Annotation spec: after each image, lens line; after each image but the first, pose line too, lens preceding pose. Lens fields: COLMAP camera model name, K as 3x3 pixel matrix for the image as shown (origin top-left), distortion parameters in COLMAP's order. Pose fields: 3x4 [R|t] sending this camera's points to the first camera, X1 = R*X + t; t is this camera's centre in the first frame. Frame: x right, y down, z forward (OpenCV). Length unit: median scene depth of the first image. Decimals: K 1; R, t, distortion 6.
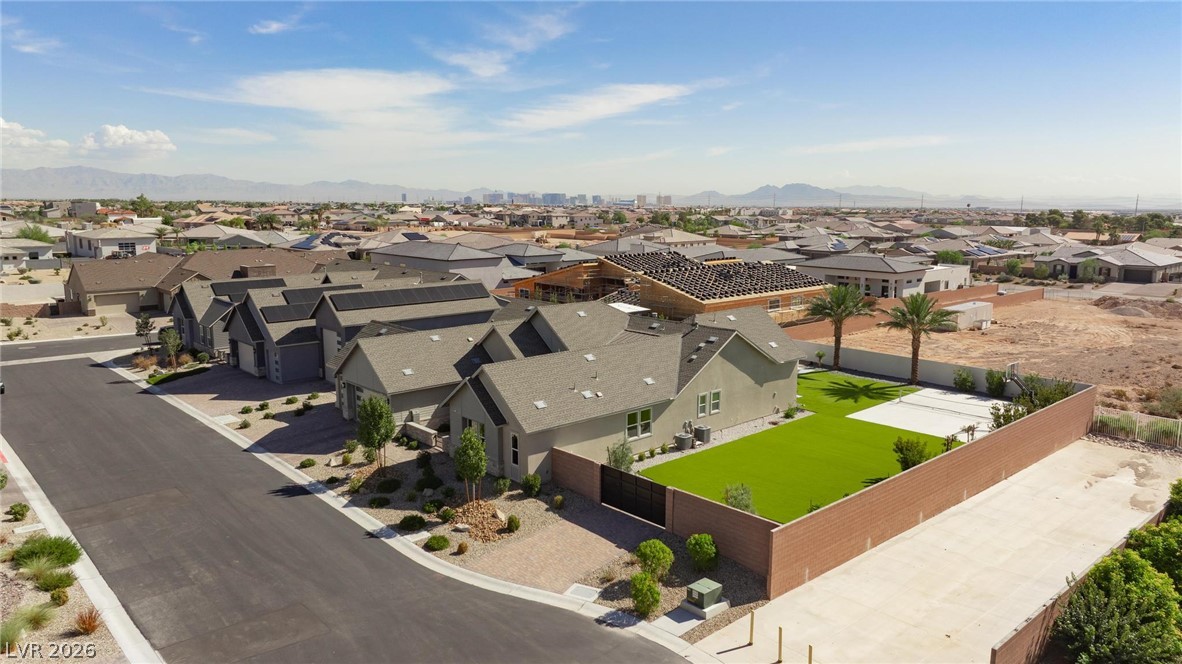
lens RADIAL K [[824.8, 0, 597.1], [0, 824.8, 331.4], [0, 0, 1]] dist [-0.021655, 0.004783]
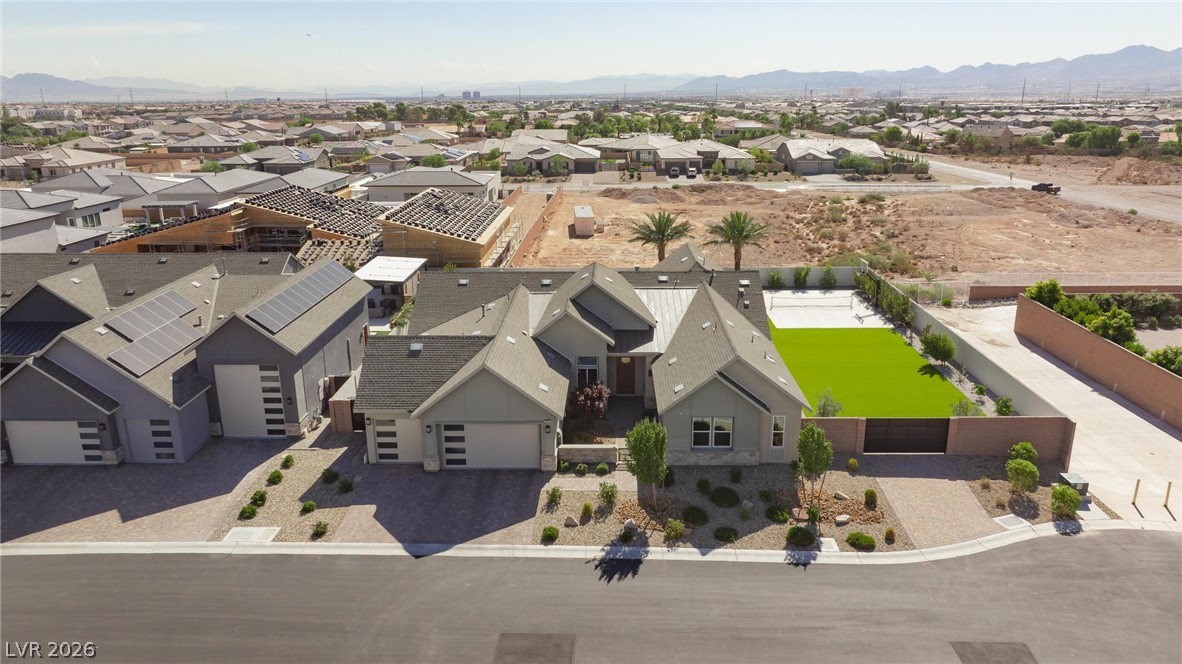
lens RADIAL K [[824.8, 0, 596.9], [0, 824.8, 330.8], [0, 0, 1]] dist [-0.021655, 0.004783]
pose [[0.691138, -0.213993, 0.690316, -0.754036], [0.126658, 0.976241, 0.175819, -0.143901], [-0.711538, -0.034081, 0.701820, 0.401879]]
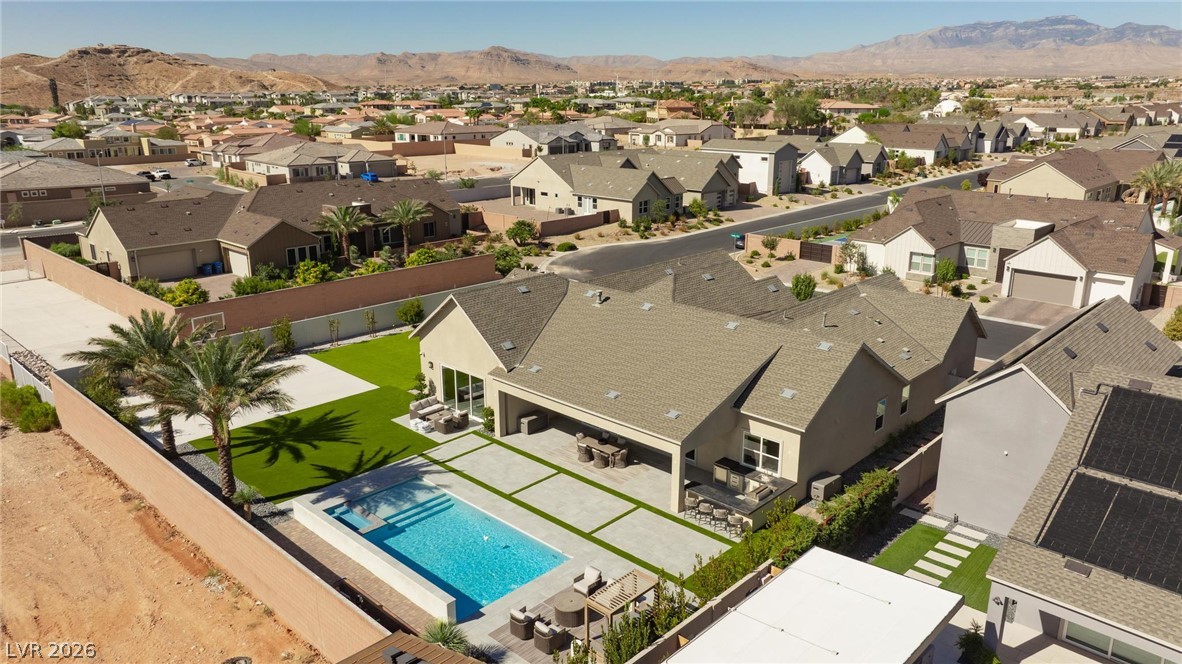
lens RADIAL K [[824.8, 0, 600.0], [0, 824.8, 328.7], [0, 0, 1]] dist [-0.021655, 0.004783]
pose [[-0.996967, 0.015845, -0.076193, 0.147122], [-0.018327, 0.903711, 0.427750, -0.367727], [0.075634, 0.427850, -0.900680, 1.970024]]
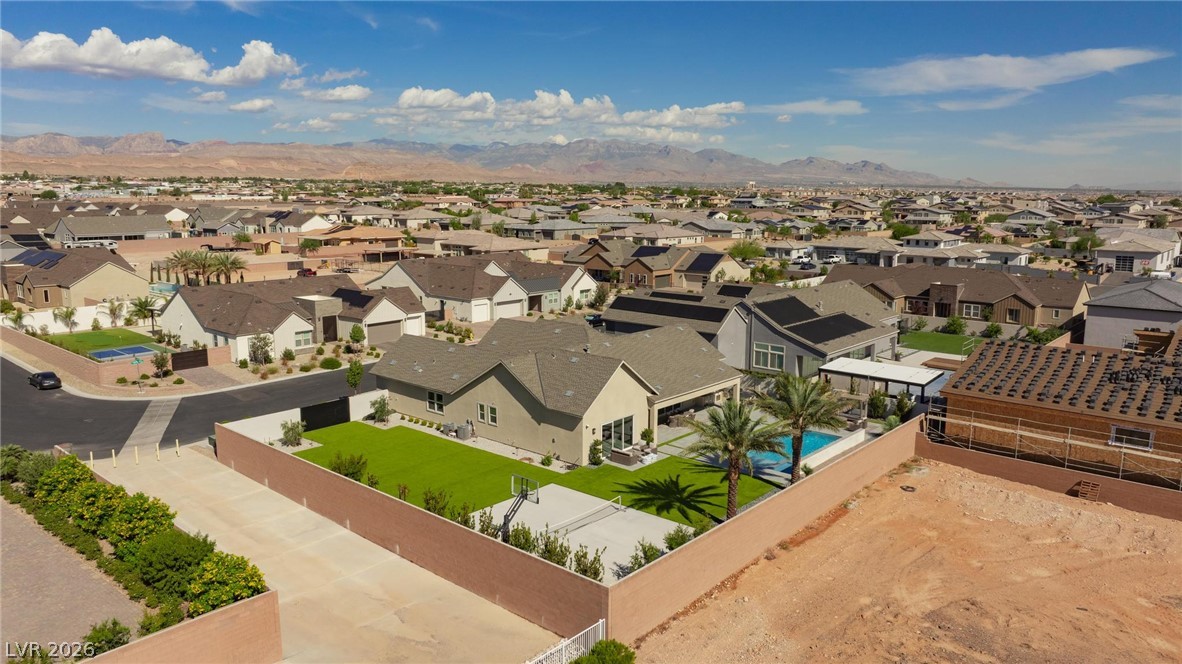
lens RADIAL K [[824.8, 0, 597.5], [0, 824.8, 334.1], [0, 0, 1]] dist [-0.021655, 0.004783]
pose [[0.105757, 0.166972, -0.980273, 1.324923], [-0.162104, 0.975510, 0.148672, -0.232560], [0.981090, 0.143183, 0.130234, 1.000920]]
